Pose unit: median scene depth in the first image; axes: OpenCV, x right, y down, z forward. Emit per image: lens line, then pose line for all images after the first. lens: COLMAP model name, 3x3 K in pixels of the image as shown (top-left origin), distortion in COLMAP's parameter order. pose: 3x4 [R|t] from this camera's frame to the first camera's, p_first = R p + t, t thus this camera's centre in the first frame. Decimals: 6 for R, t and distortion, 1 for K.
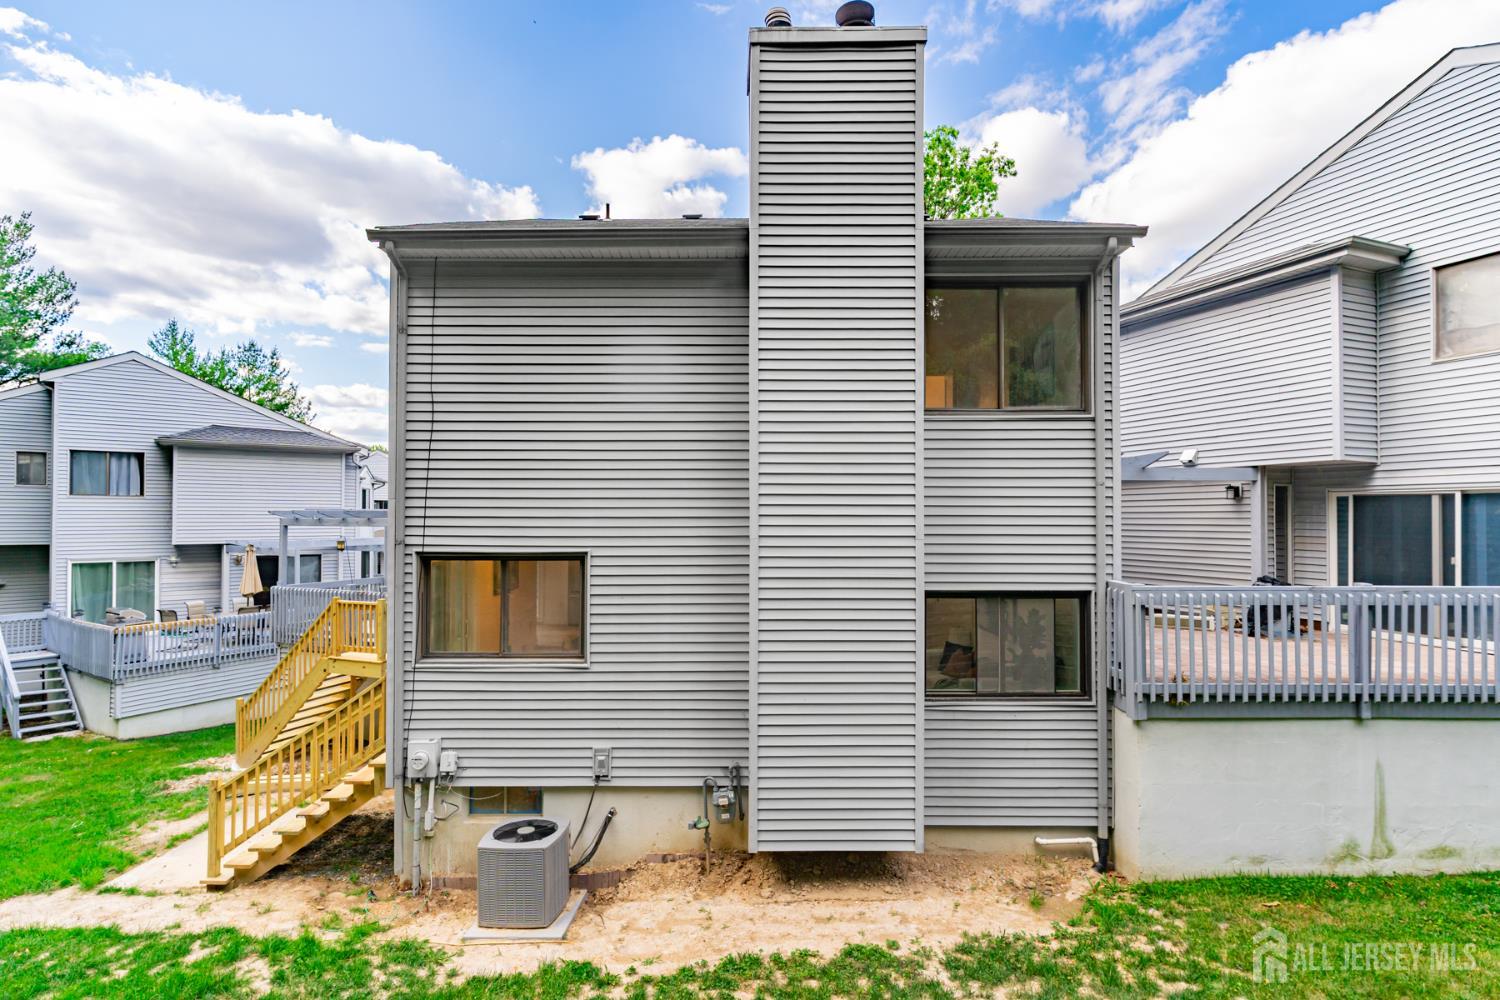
lens RADIAL K [[740.1, 0, 750.0], [0, 740.1, 500.0], [0, 0, 1]] dist [0.000194, -0.000089]
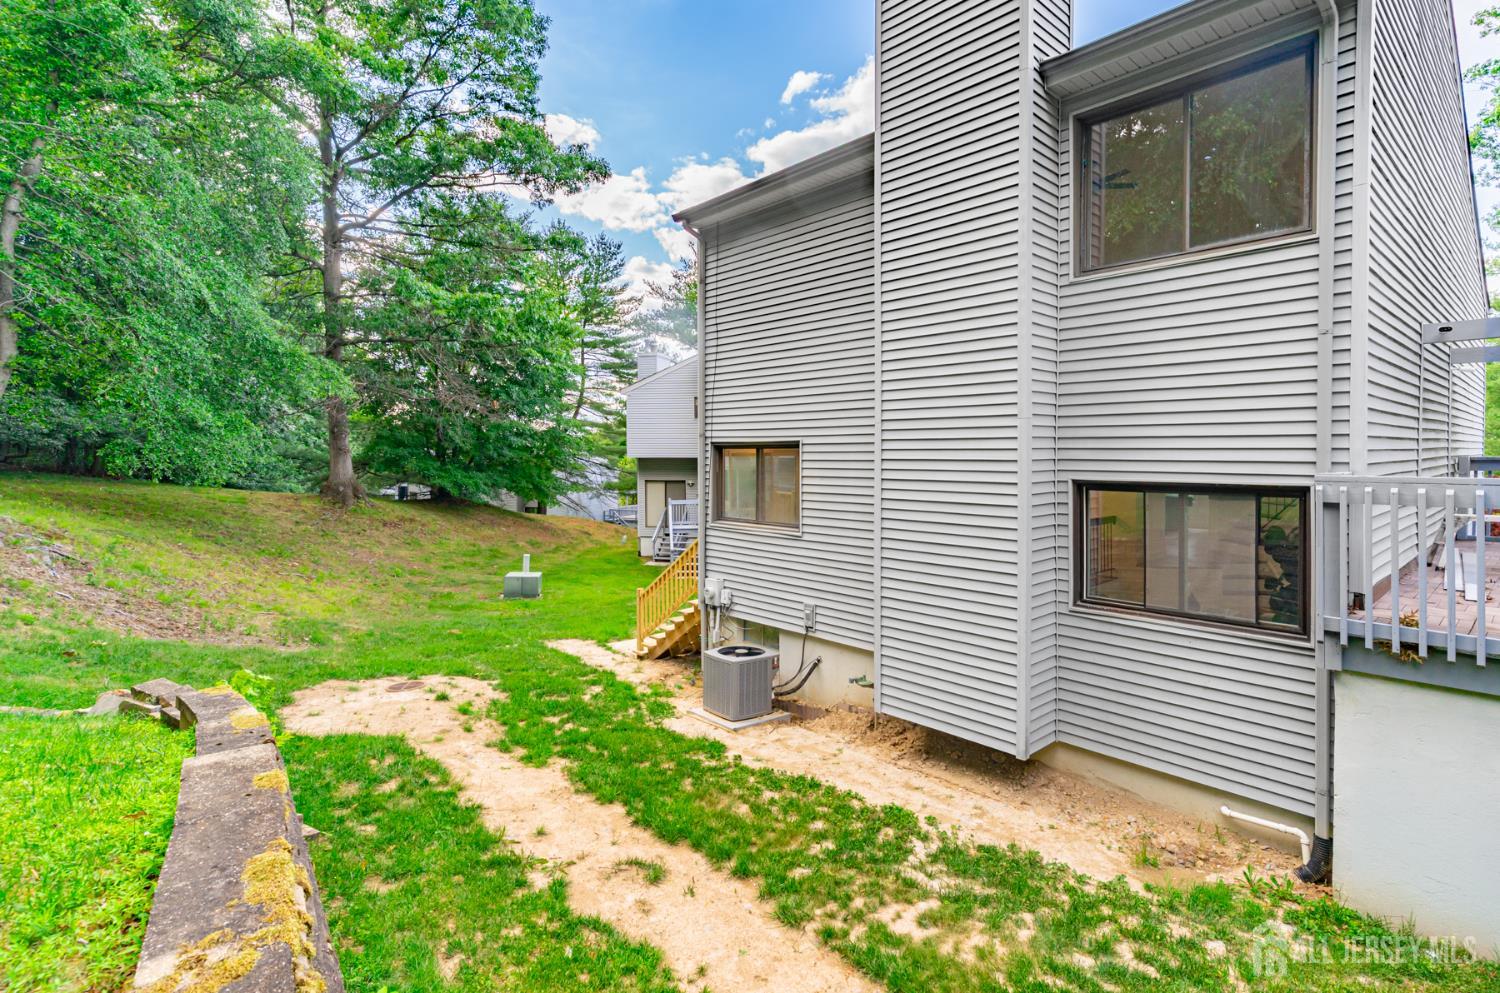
lens RADIAL K [[744.0, 0, 749.7], [0, 744.0, 453.9], [0, 0, 1]] dist [0.000450, 0.000020]
pose [[0.670128, 0.001427, -0.742244, 0.633658], [0.024162, 0.999426, 0.023736, 0.062454], [0.741852, -0.033840, 0.669709, 0.132759]]
